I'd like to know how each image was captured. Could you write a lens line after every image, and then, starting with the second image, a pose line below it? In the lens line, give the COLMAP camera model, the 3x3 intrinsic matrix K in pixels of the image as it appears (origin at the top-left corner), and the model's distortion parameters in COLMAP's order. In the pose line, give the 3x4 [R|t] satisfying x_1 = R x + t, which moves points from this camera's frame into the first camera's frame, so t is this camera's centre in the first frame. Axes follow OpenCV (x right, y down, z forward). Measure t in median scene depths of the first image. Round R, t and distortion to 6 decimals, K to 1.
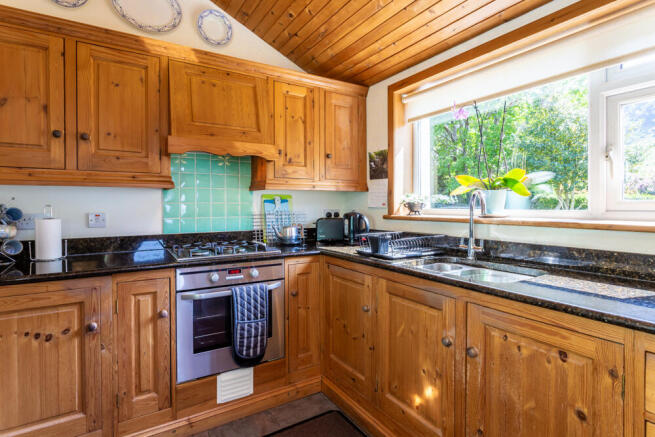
lens RADIAL K [[335.7, 0, 328.9], [0, 335.7, 207.5], [0, 0, 1]] dist [-0.012624, 0.003750]
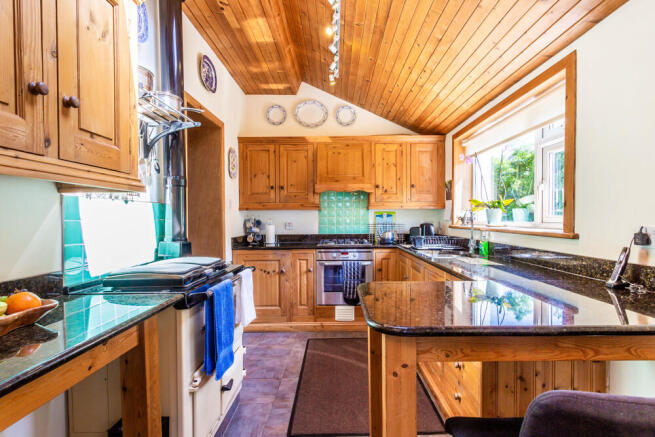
lens RADIAL K [[319.4, 0, 328.0], [0, 319.4, 220.7], [0, 0, 1]] dist [0.000616, 0.000028]
pose [[0.850189, 0.003736, -0.526464, 0.567055], [-0.001958, 0.999990, 0.003934, -0.001950], [0.526474, -0.002313, 0.850188, -0.566509]]
